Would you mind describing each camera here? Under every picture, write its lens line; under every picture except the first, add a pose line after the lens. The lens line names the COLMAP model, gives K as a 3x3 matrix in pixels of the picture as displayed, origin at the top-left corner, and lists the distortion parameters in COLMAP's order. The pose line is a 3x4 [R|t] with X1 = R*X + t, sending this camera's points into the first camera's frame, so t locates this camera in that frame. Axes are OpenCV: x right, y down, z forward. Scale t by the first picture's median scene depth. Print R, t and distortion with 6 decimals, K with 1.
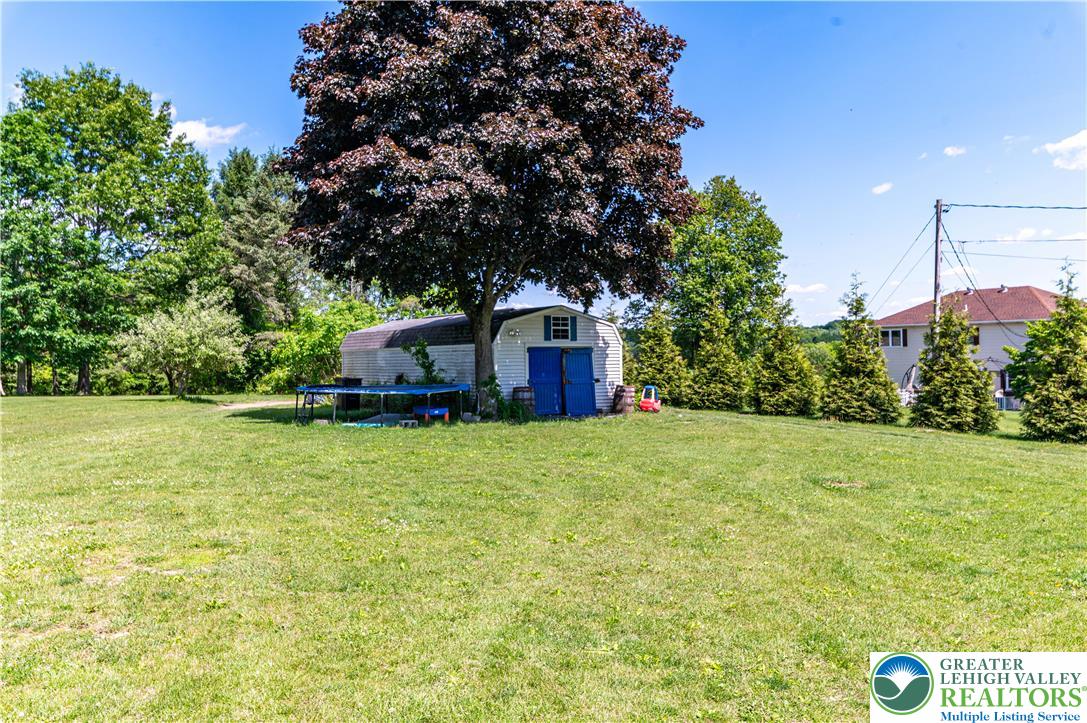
lens RADIAL K [[943.6, 0, 545.0], [0, 943.6, 360.1], [0, 0, 1]] dist [-0.004188, -0.000281]
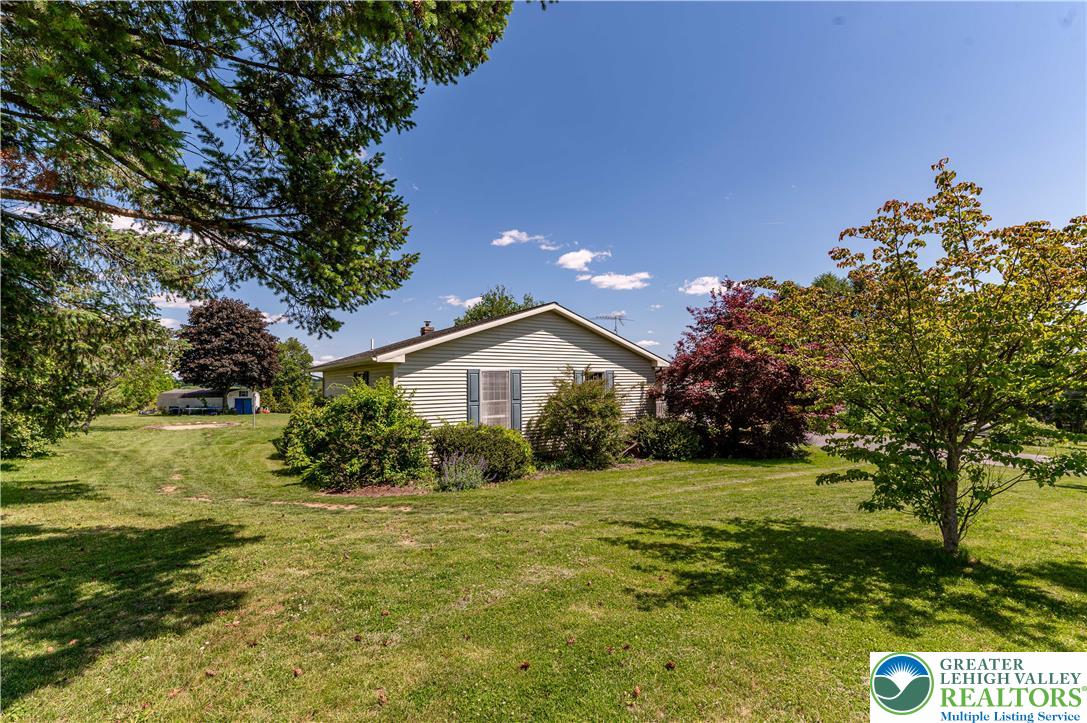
lens RADIAL K [[467.2, 0, 554.1], [0, 467.2, 361.0], [0, 0, 1]] dist [0.000771, -0.000104]
pose [[0.773135, 0.047125, 0.632489, -0.304946], [-0.001729, 0.997389, -0.072198, -0.039544], [-0.634240, 0.054725, 0.771197, -1.930474]]
